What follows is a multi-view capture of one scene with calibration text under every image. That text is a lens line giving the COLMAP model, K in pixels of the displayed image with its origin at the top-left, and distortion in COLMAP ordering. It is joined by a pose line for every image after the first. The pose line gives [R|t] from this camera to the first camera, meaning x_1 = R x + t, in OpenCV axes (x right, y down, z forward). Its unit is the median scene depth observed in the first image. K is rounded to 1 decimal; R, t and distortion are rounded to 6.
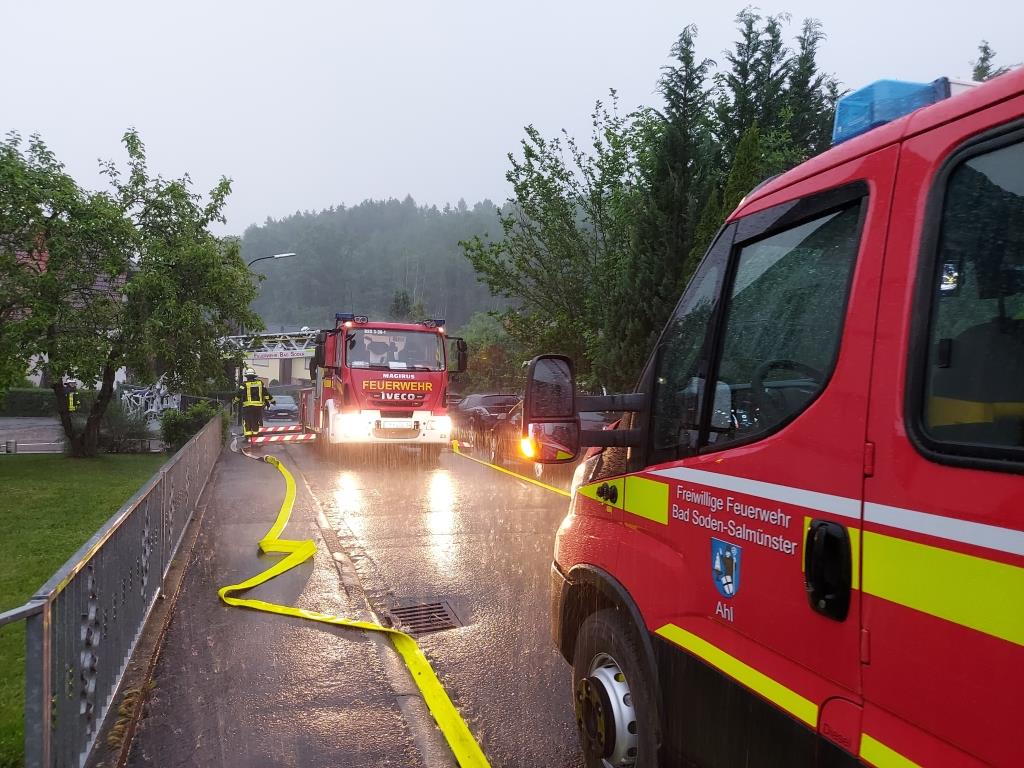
lens RADIAL K [[750.9, 0, 510.7], [0, 750.9, 383.4], [0, 0, 1]] dist [0.013236, 0.016669]
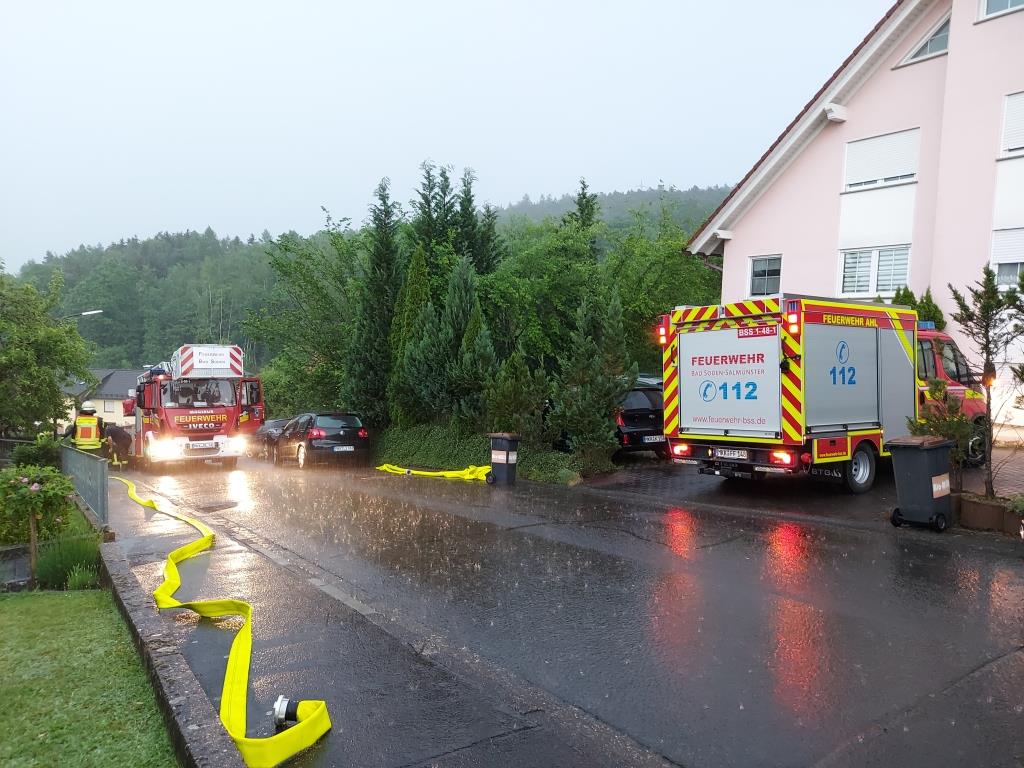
lens RADIAL K [[750.9, 0, 507.8], [0, 750.9, 386.5], [0, 0, 1]] dist [0.013236, 0.016669]
pose [[0.971537, -0.058770, 0.229481, 0.090618], [0.065283, 0.997648, -0.020888, 0.010979], [-0.227714, 0.035275, 0.973089, -0.522046]]
